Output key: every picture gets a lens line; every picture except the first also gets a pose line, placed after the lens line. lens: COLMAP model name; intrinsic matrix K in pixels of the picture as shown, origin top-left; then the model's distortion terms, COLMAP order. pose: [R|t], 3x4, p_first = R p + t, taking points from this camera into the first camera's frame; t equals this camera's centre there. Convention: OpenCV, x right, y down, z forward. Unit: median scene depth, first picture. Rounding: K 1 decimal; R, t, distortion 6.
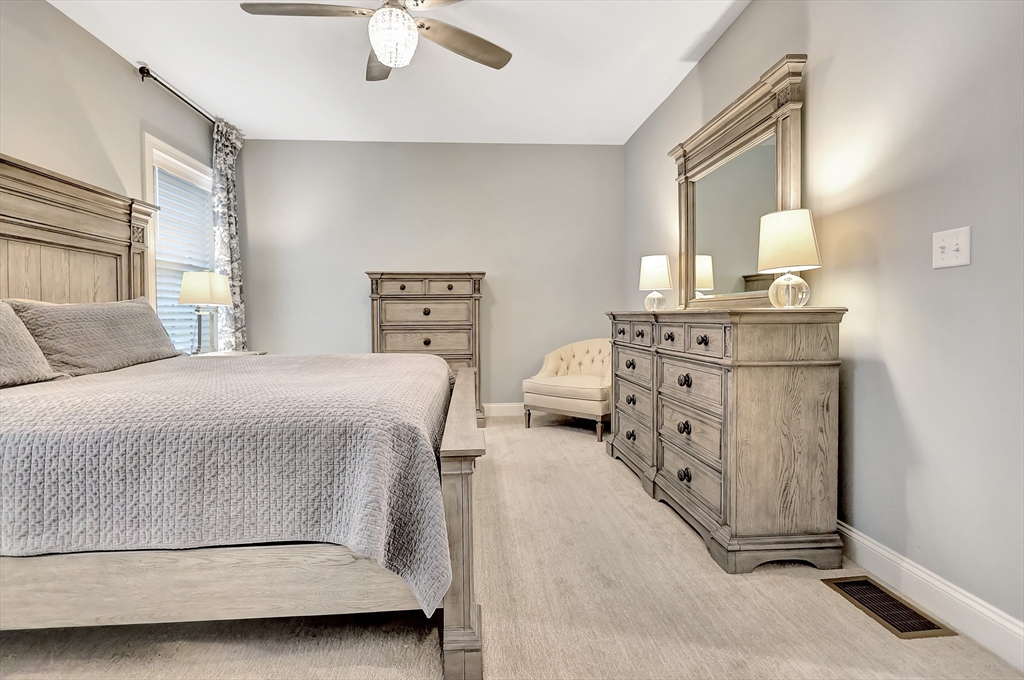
lens RADIAL K [[494.3, 0, 508.5], [0, 494.3, 322.5], [0, 0, 1]] dist [0.001148, 0.000325]
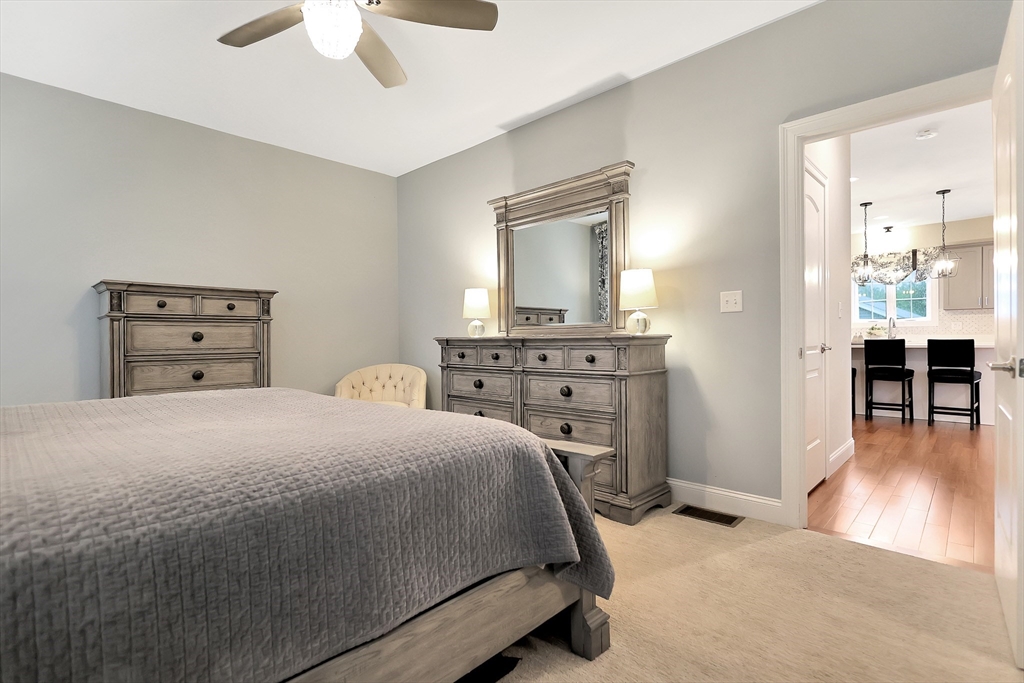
lens RADIAL K [[502.6, 0, 501.6], [0, 502.6, 335.8], [0, 0, 1]] dist [0.001480, 0.000195]
pose [[0.735151, 0.004830, 0.677887, -0.473793], [0.013277, 0.999680, -0.021522, 0.000119], [-0.677774, 0.024823, 0.734851, 0.119286]]
